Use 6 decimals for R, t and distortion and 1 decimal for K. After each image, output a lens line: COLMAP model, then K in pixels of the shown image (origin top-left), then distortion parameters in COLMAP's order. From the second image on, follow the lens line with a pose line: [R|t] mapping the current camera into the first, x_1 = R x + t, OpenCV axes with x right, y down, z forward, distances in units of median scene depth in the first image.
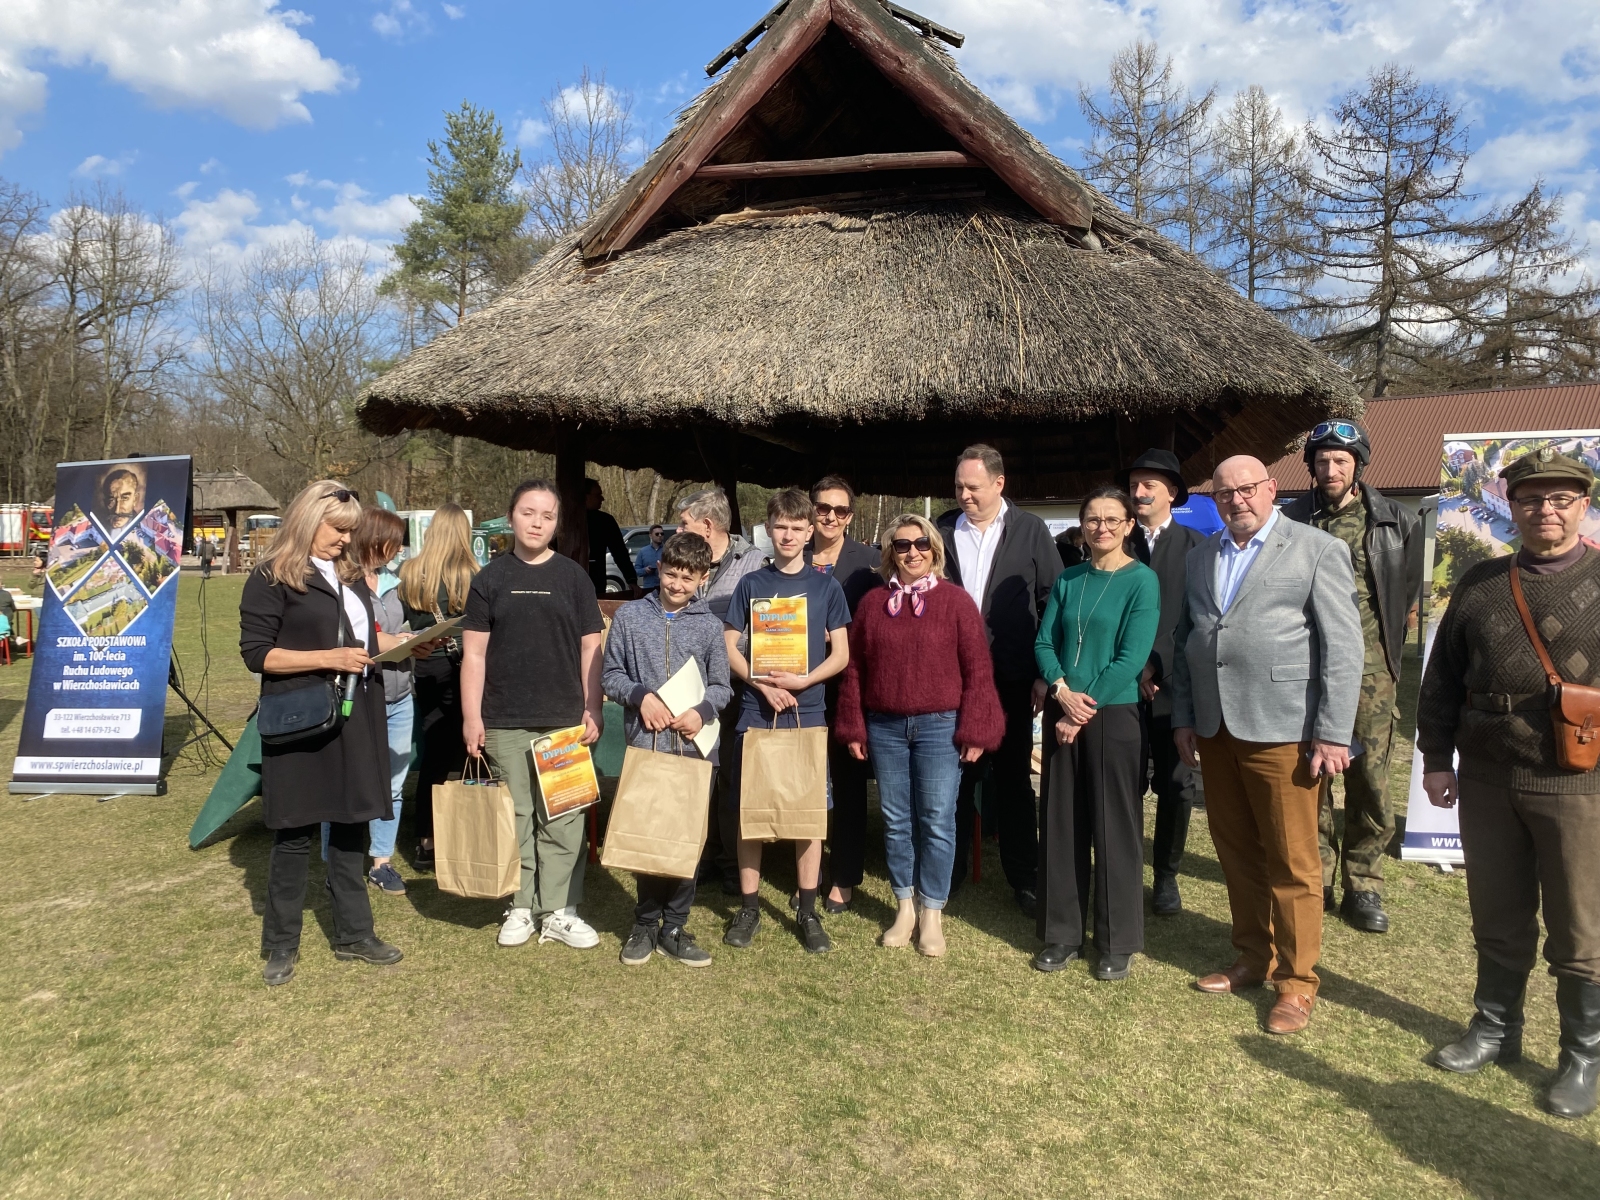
lens RADIAL K [[1213.5, 0, 809.9], [0, 1213.5, 594.1], [0, 0, 1]] dist [0.027751, -0.009696]
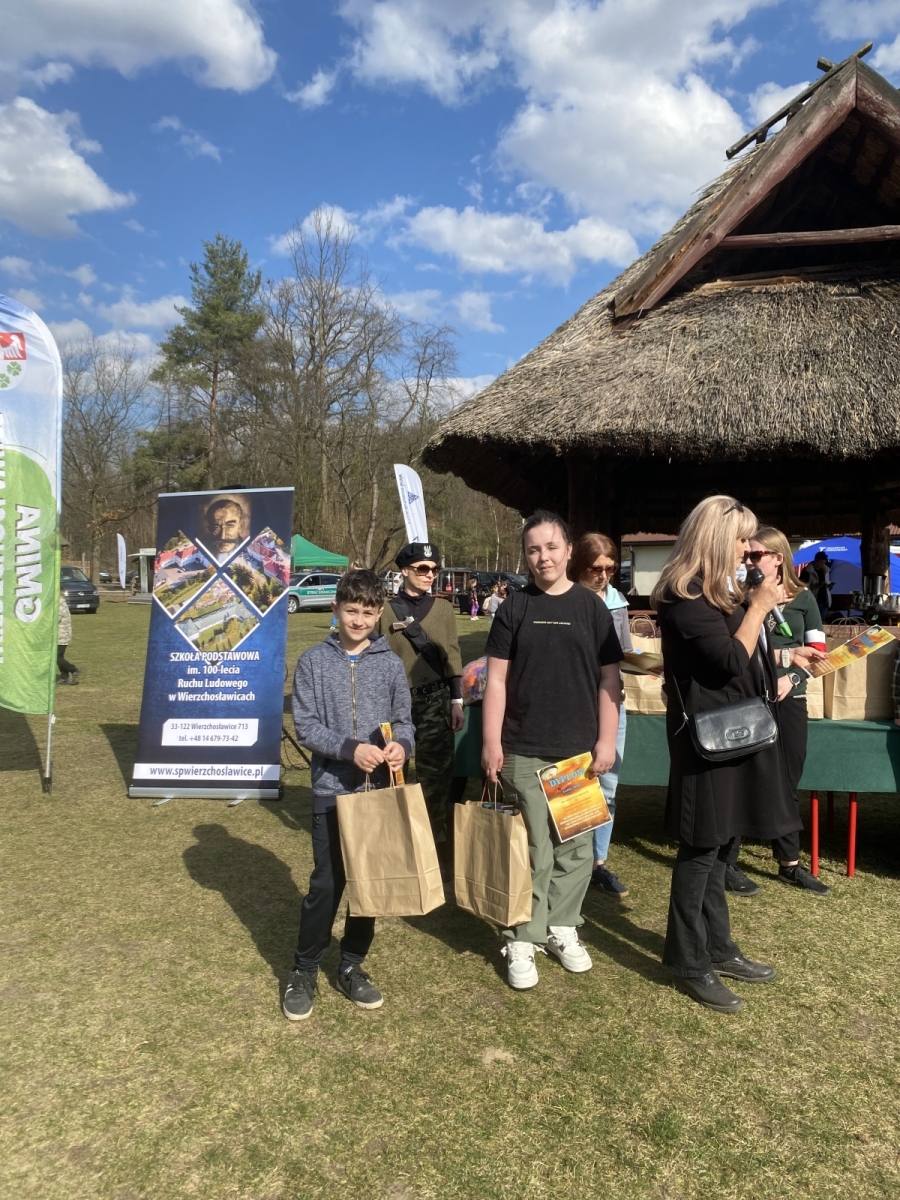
lens RADIAL K [[910.1, 0, 490.9], [0, 910.1, 598.4], [0, 0, 1]] dist [0.027751, -0.009696]
pose [[0.998882, 0.002691, 0.047190, -0.368666], [-0.001956, 0.999876, -0.015617, -0.000649], [-0.047226, 0.015507, 0.998764, 0.174994]]
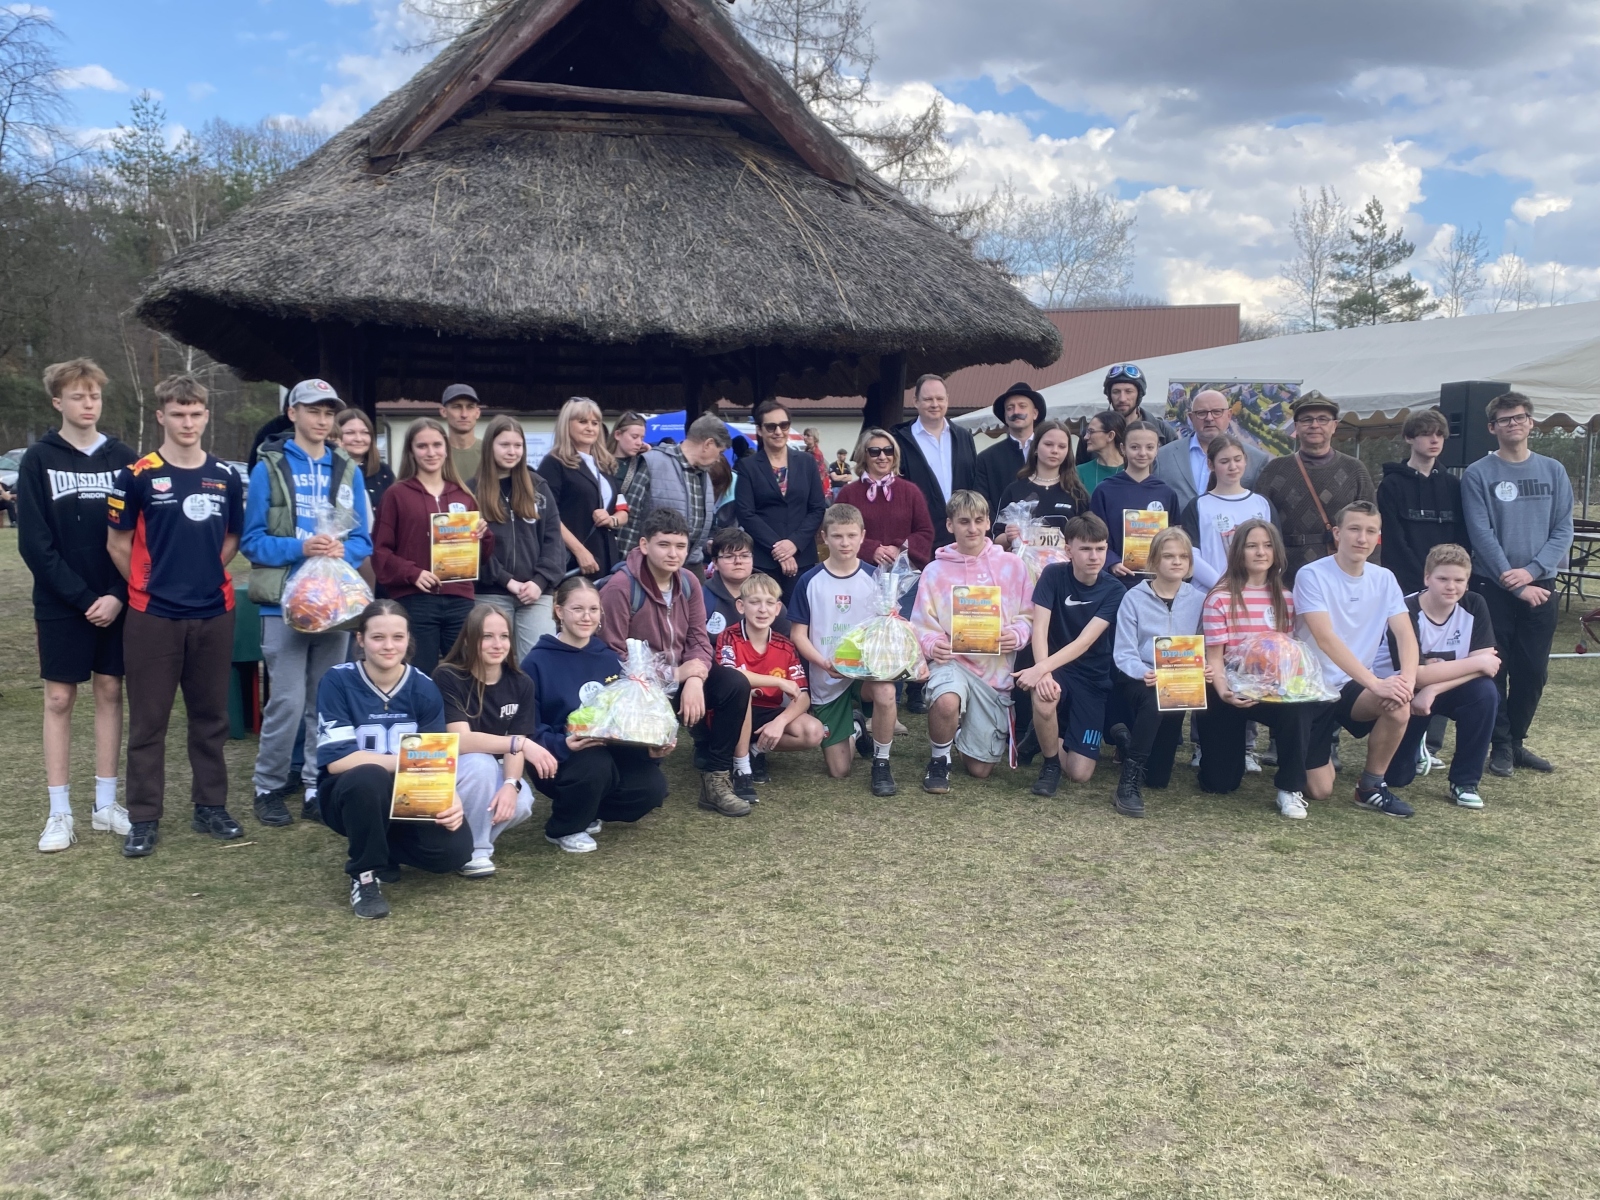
lens RADIAL K [[1494.8, 0, 806.5], [0, 1494.8, 603.9], [0, 0, 1]] dist [0.056783, -0.226244]
pose [[0.885606, -0.032171, 0.463322, -0.483910], [0.006733, 0.998382, 0.056454, 0.020920], [-0.464389, -0.046877, 0.884390, -0.274498]]
